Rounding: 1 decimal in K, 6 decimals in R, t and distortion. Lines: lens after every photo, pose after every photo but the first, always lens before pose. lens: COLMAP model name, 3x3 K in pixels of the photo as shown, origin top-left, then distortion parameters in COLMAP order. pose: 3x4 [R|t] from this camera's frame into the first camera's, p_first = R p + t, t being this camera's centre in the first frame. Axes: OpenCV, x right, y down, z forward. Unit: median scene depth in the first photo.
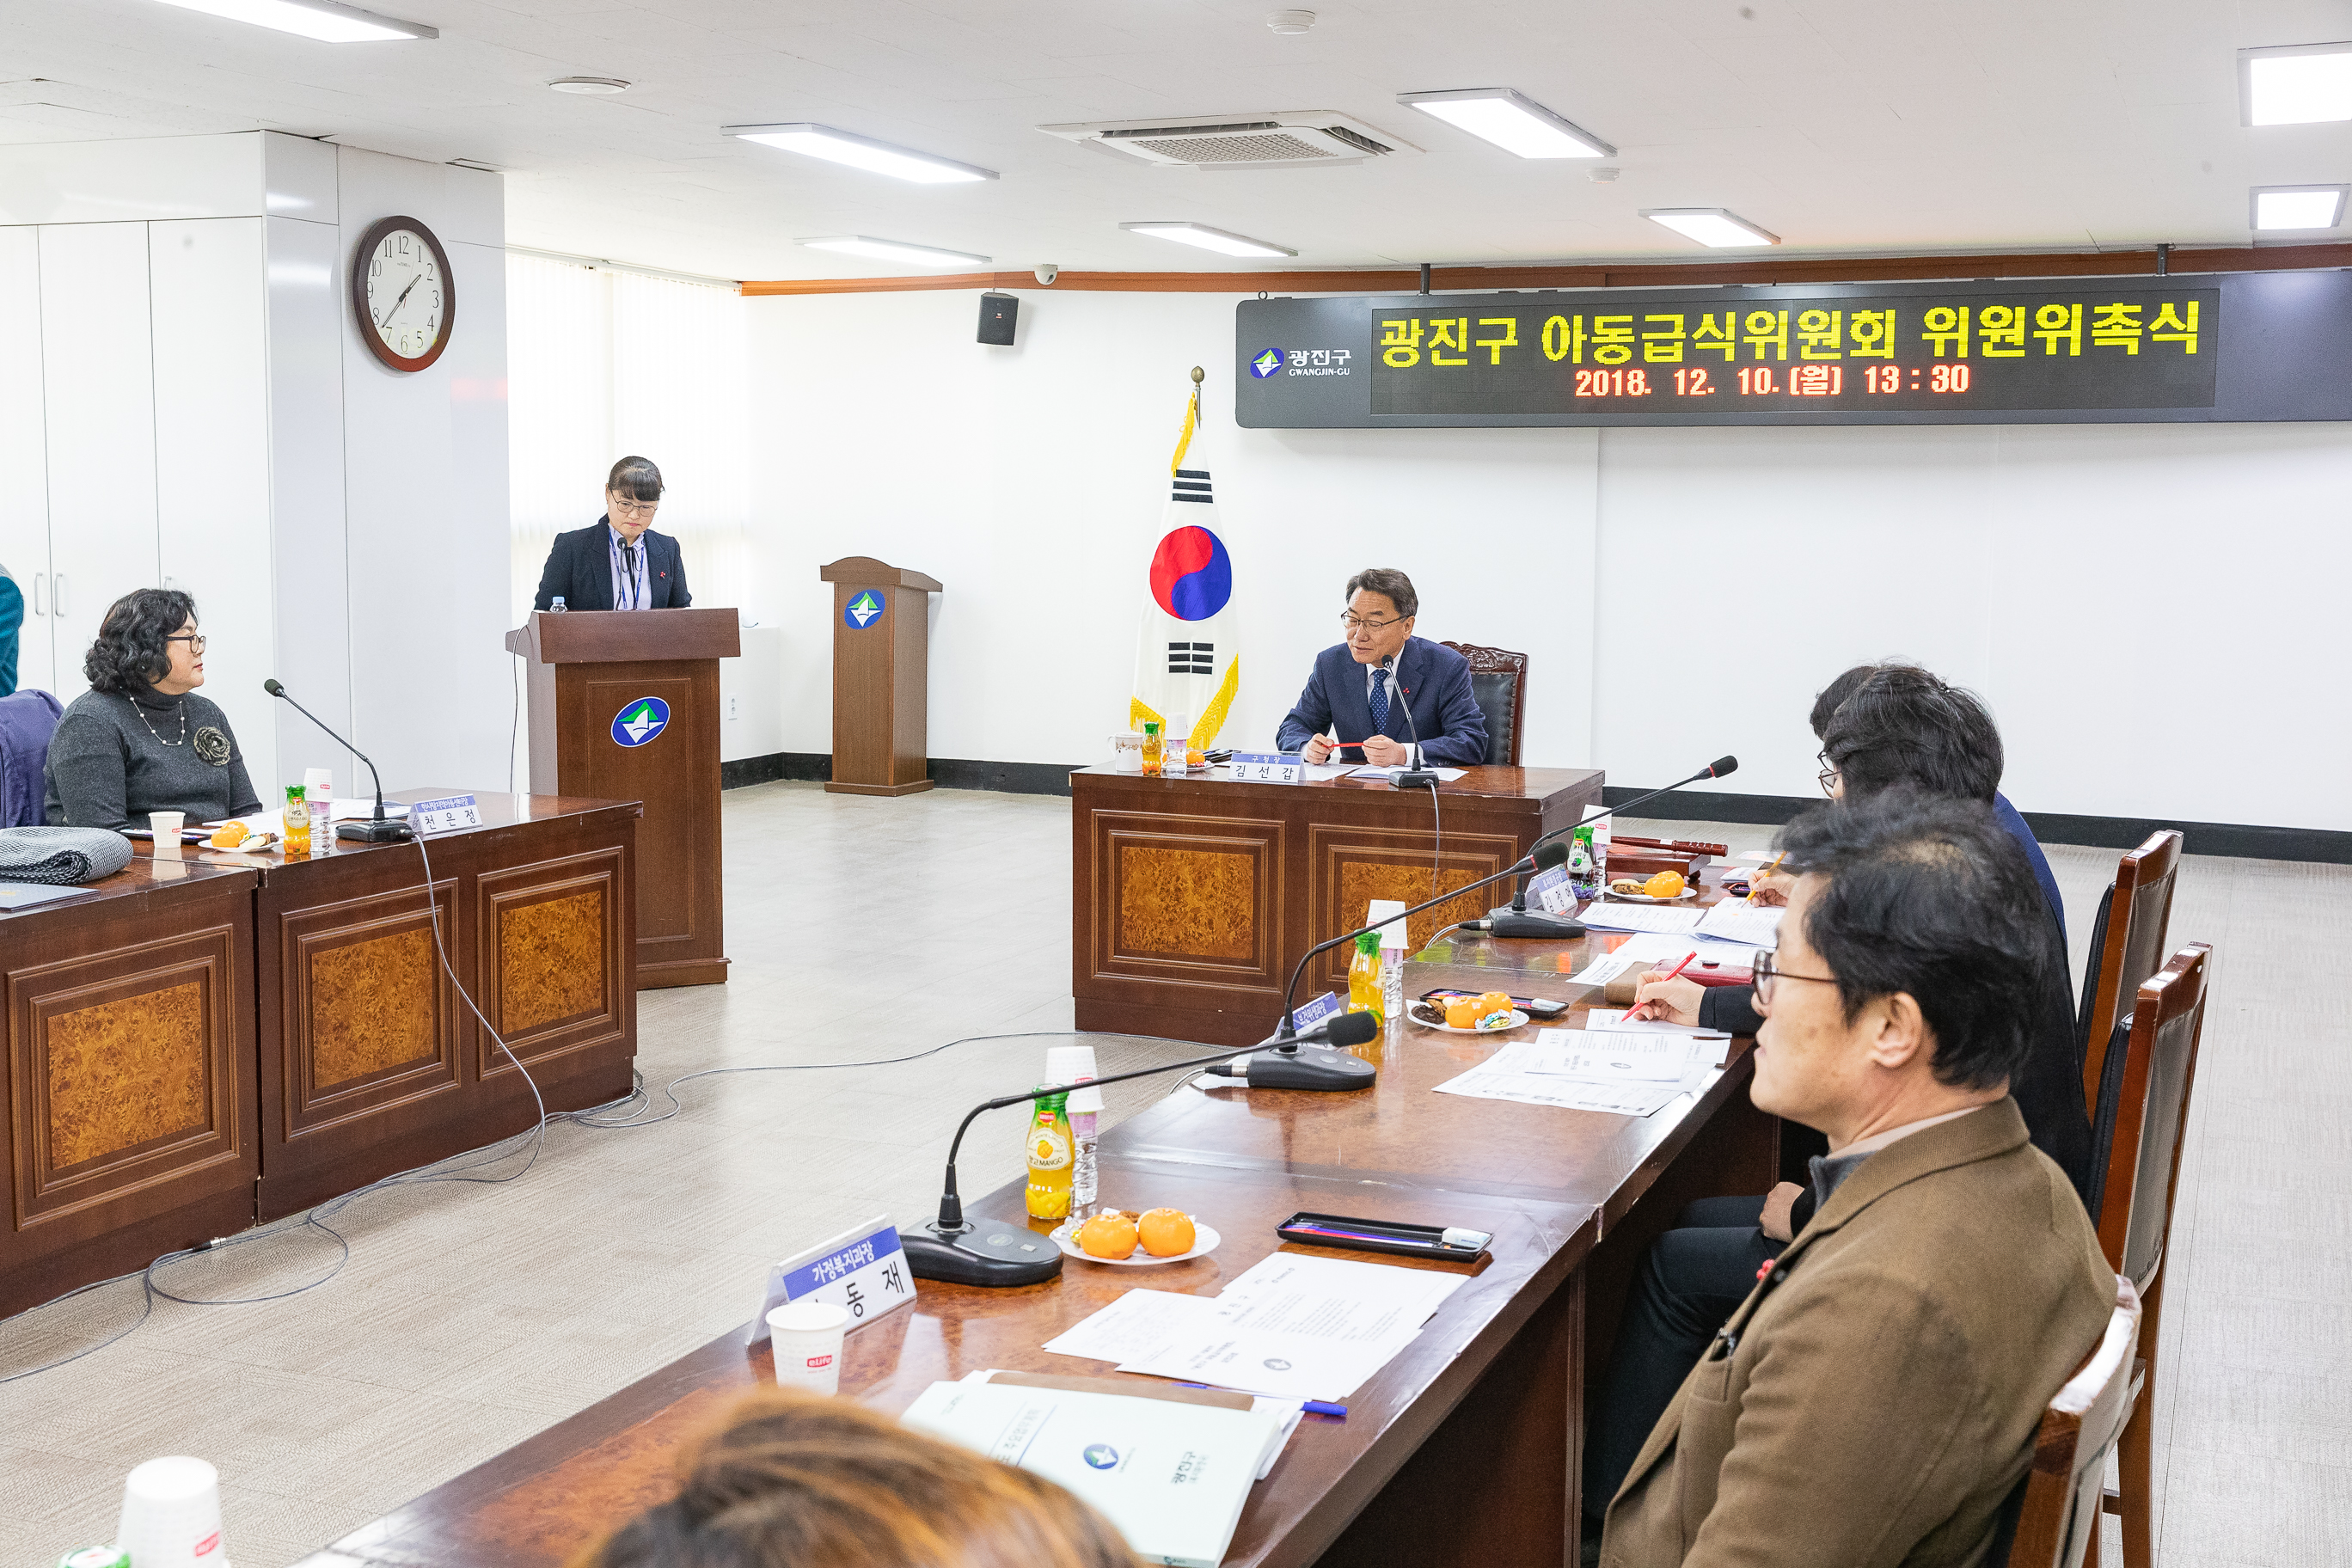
lens RADIAL K [[2706.1, 0, 1156.0], [0, 2706.1, 808.8], [0, 0, 1]] dist [0.023536, 0.000000]
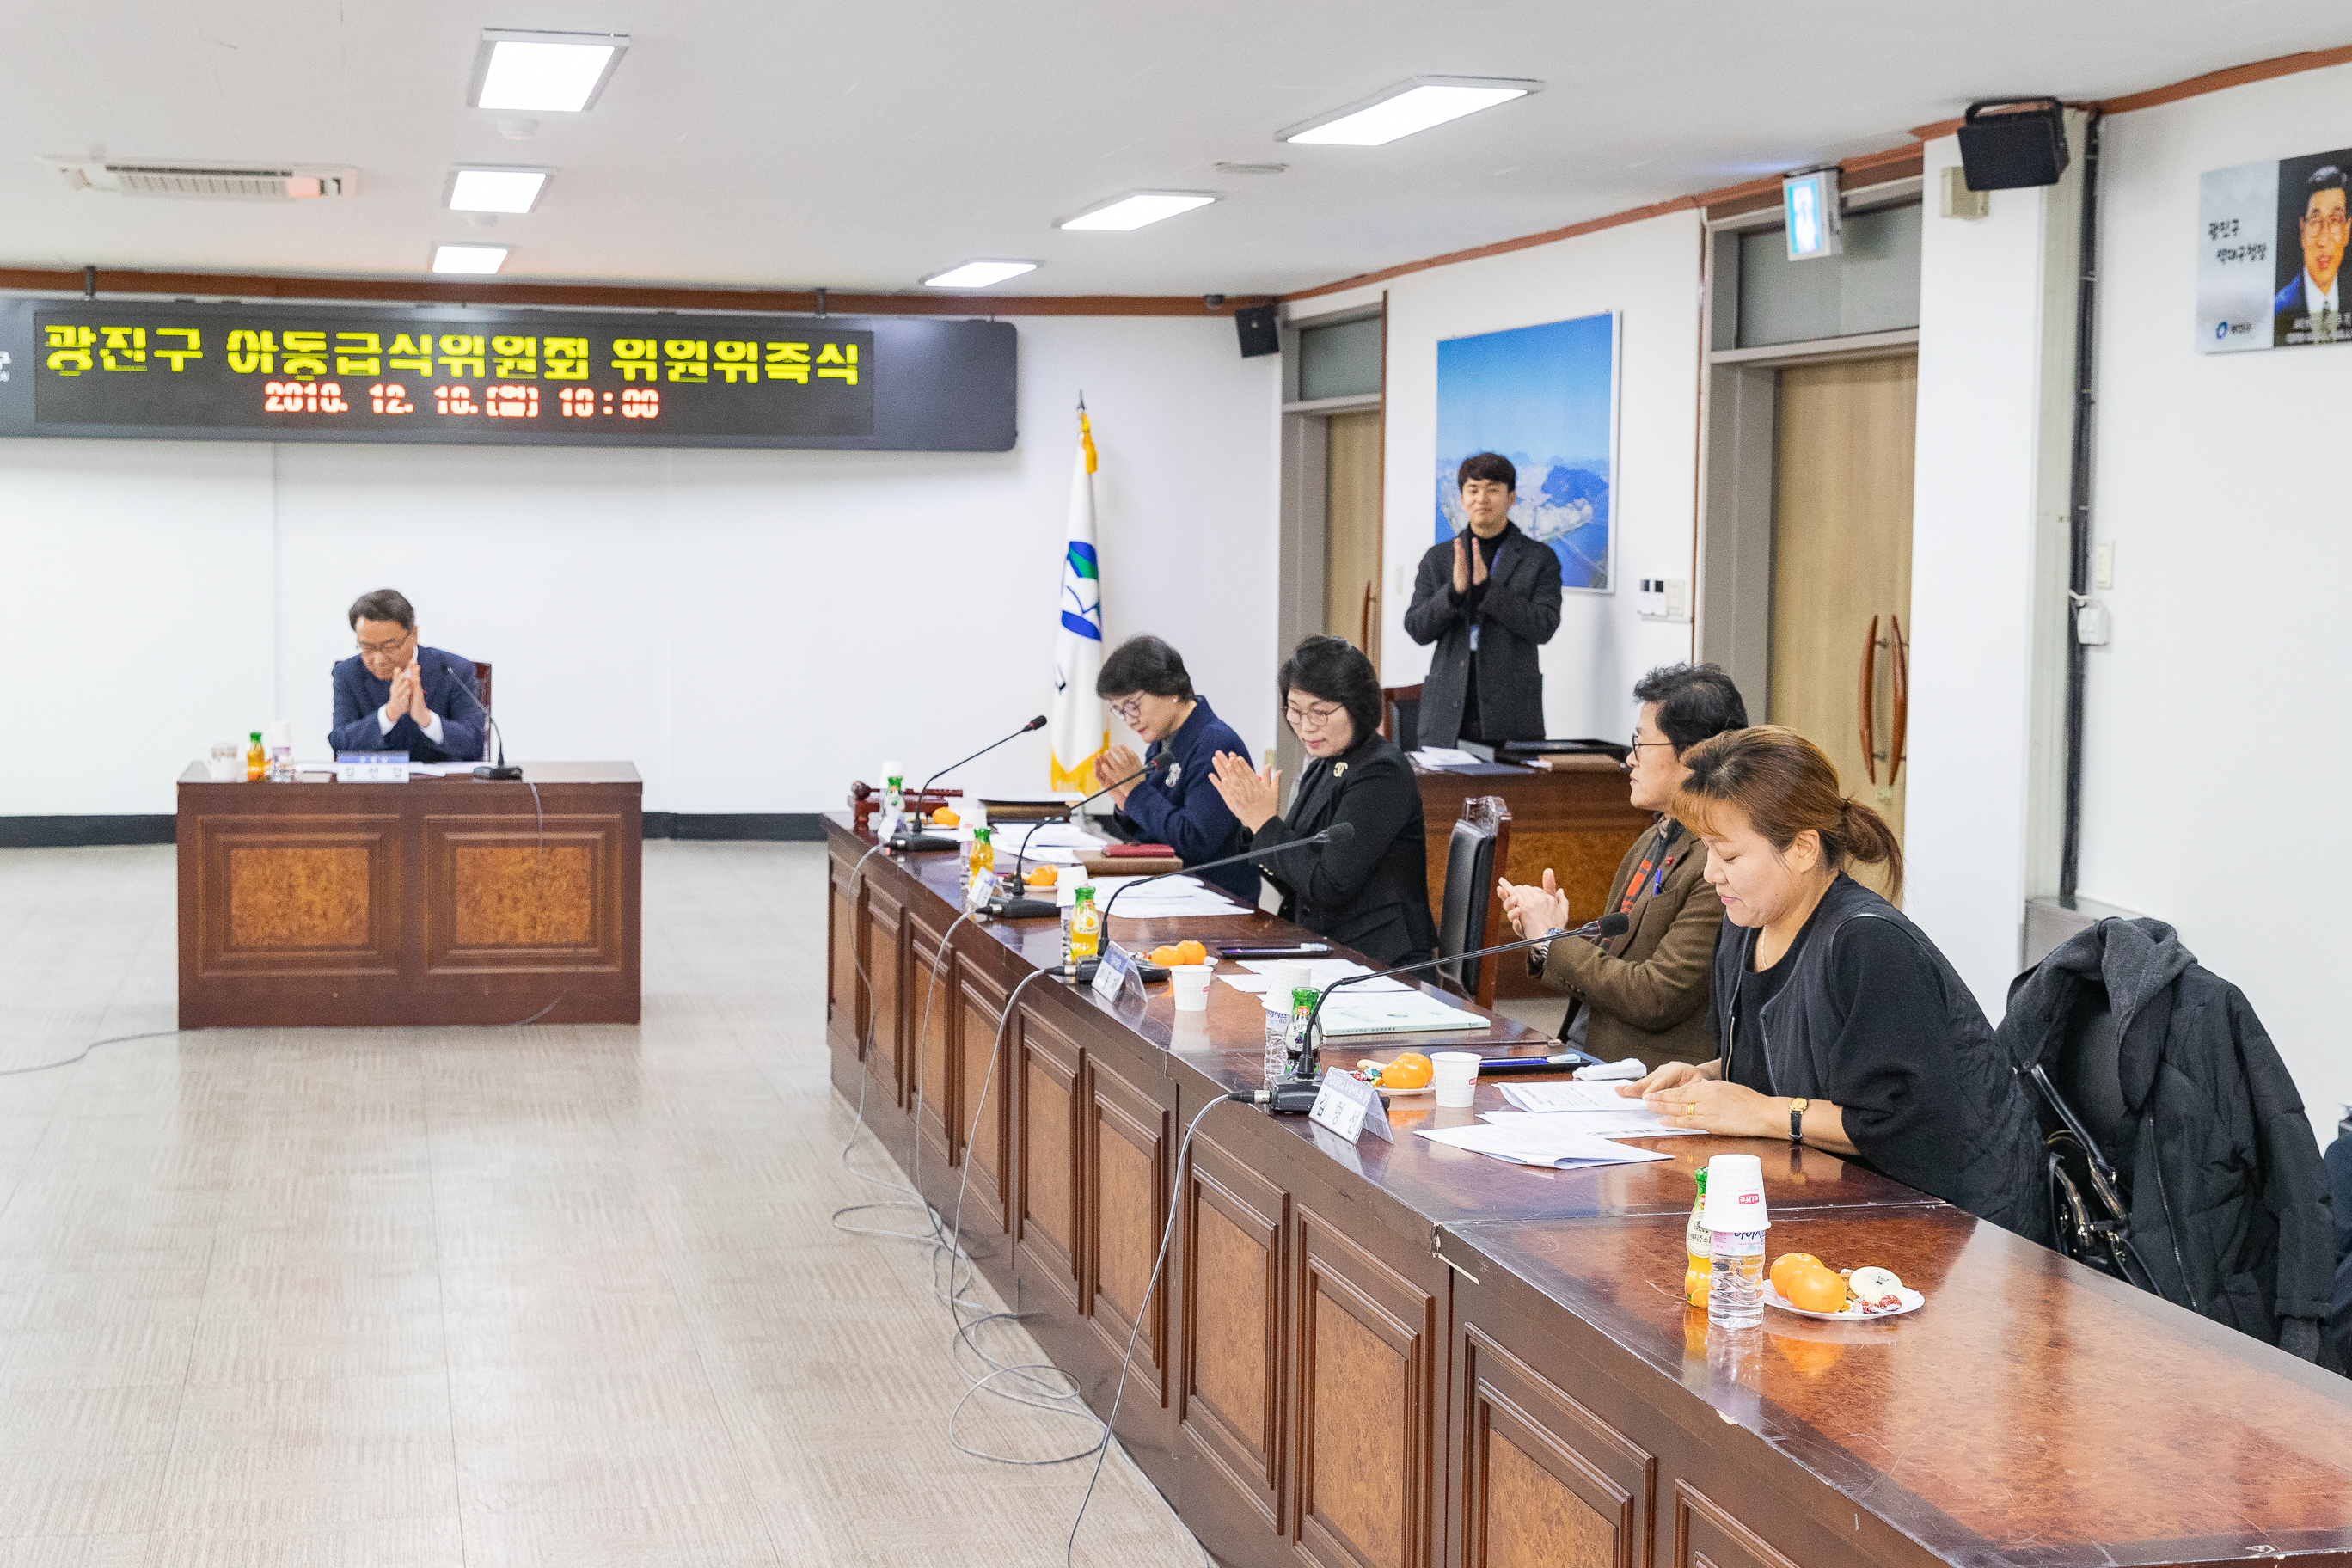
lens RADIAL K [[3539.3, 0, 1180.7], [0, 3539.3, 744.6], [0, 0, 1]] dist [0.027842, 0.000000]
pose [[0.813466, -0.036506, 0.580466, -0.337600], [0.062149, 0.997770, -0.024344, 0.019630], [-0.578283, 0.055878, 0.813921, -0.230062]]
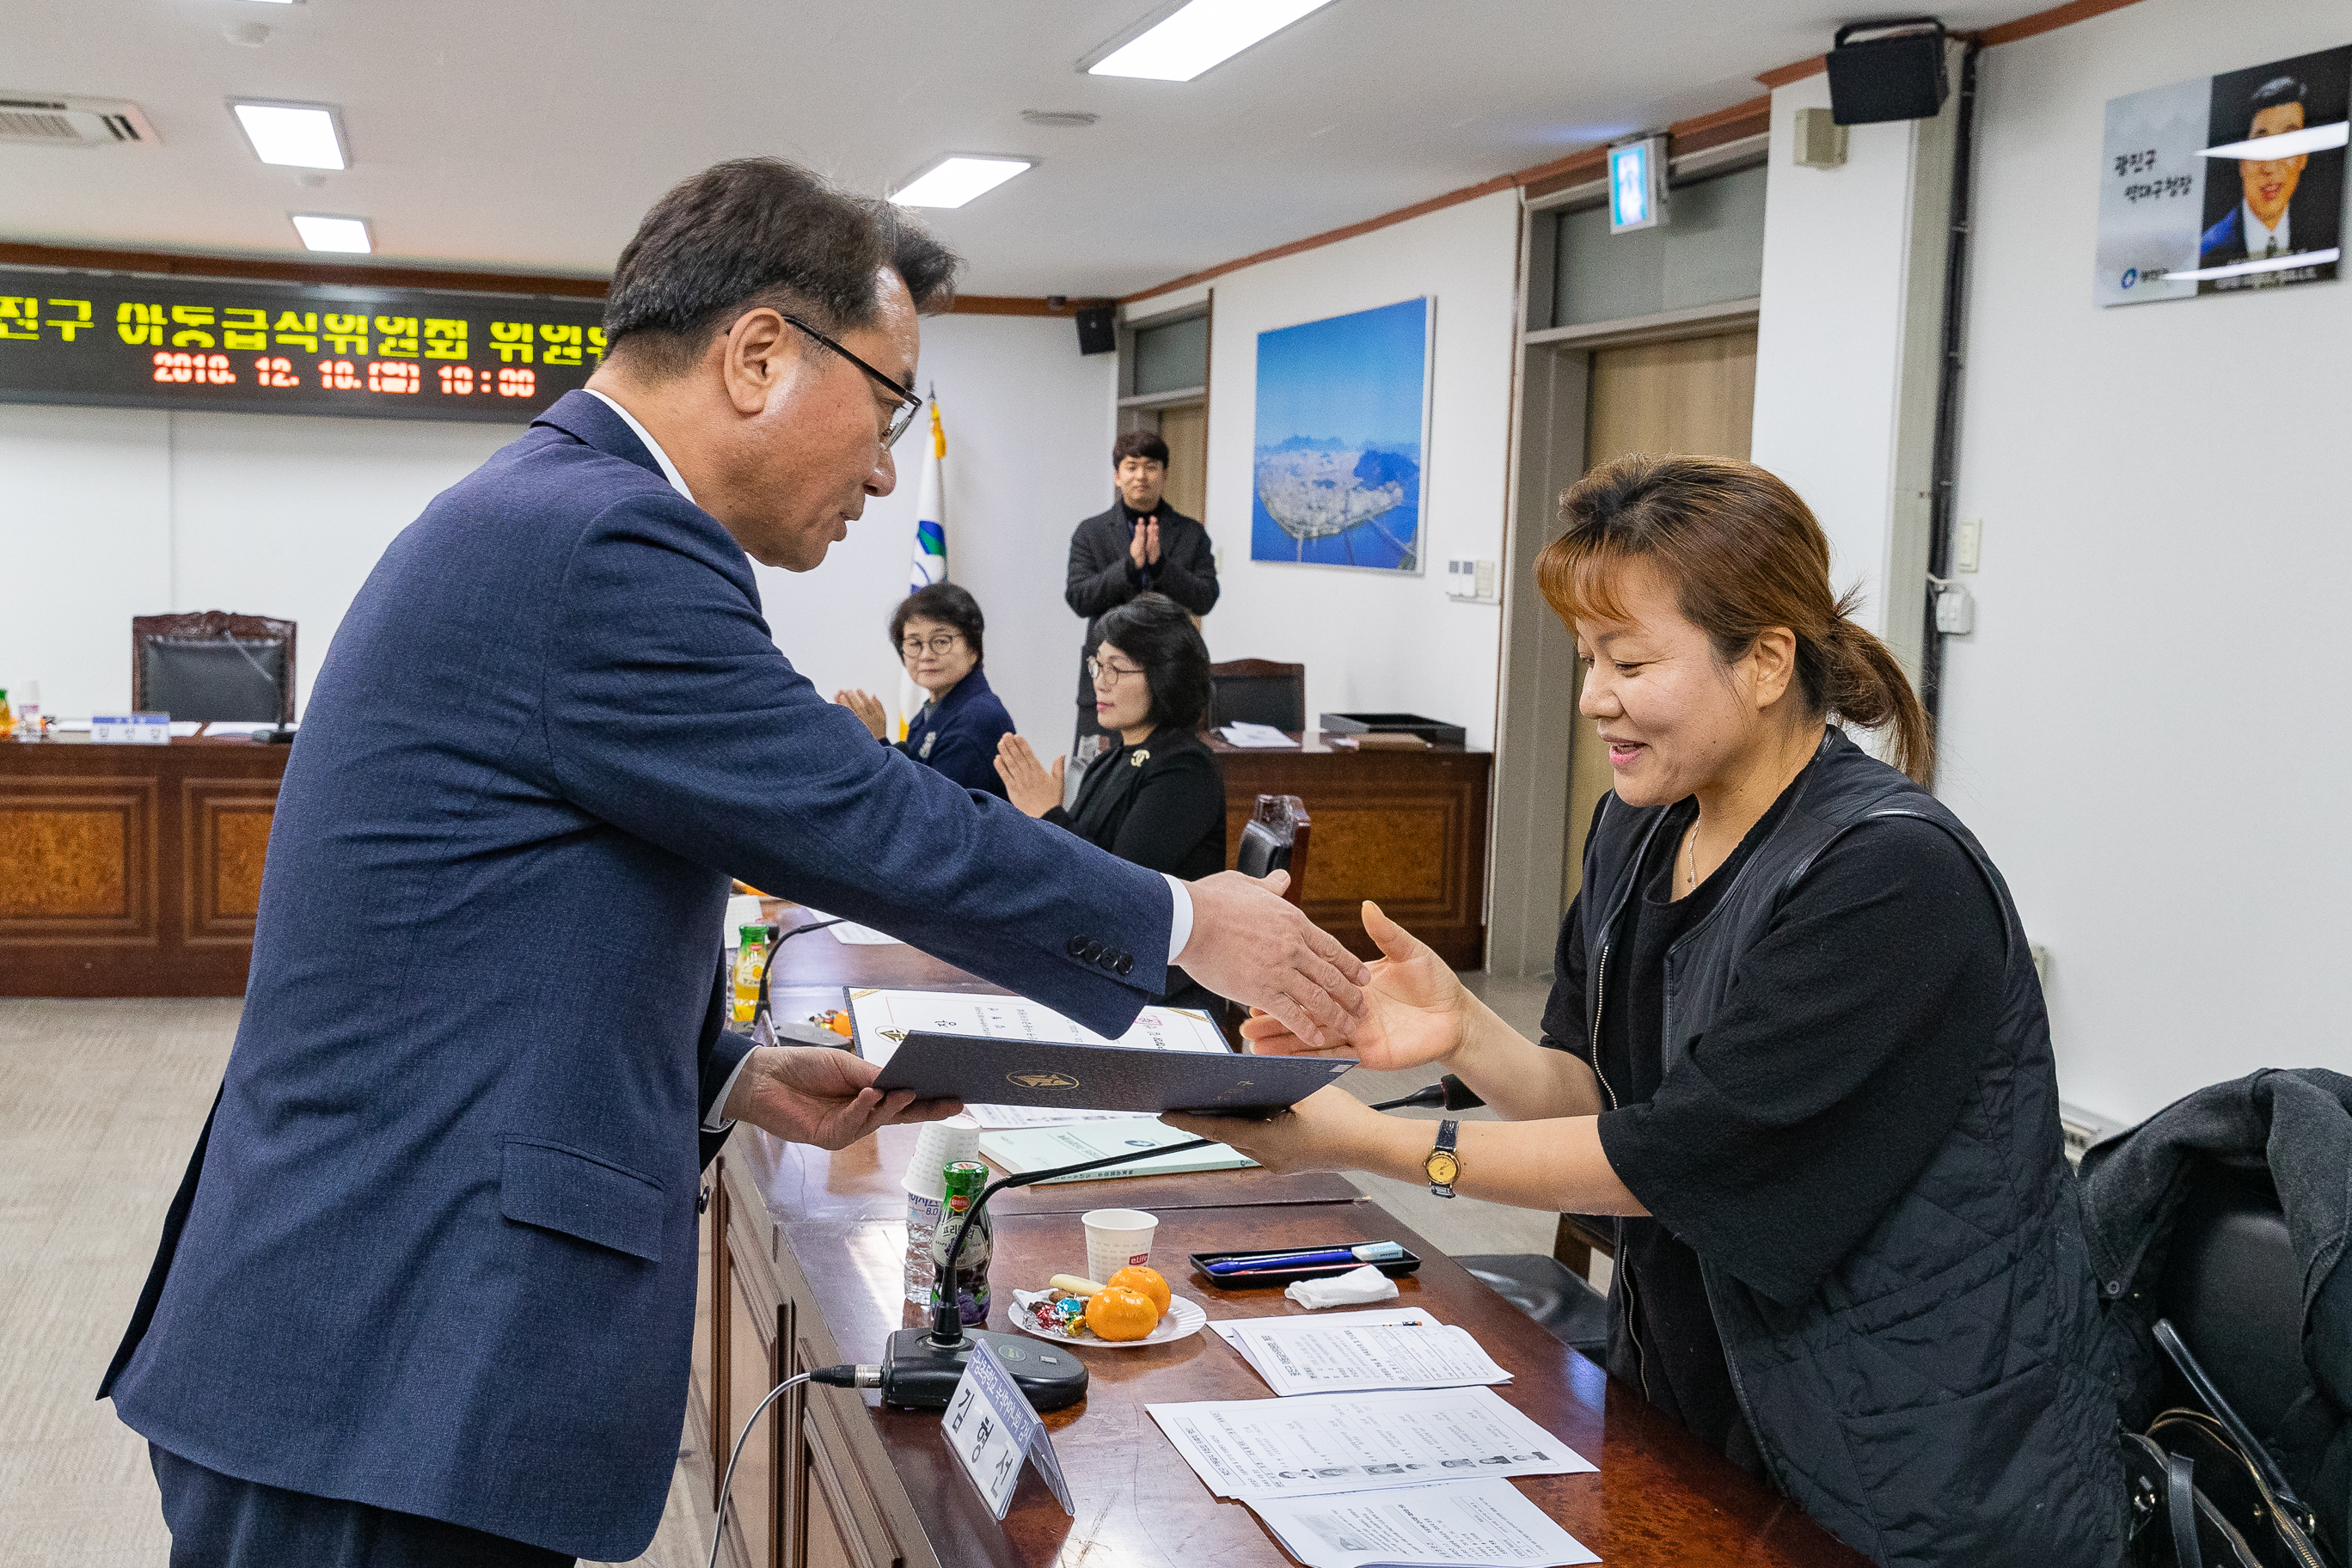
lens RADIAL K [[2638.9, 0, 1213.6], [0, 2638.9, 832.2], [0, 0, 1]] dist [-0.004530, 0.000000]
pose [[0.782324, -0.053955, 0.620531, -0.170541], [0.045648, 0.998529, 0.029271, 0.009022], [-0.621197, 0.005426, 0.783636, -0.037603]]
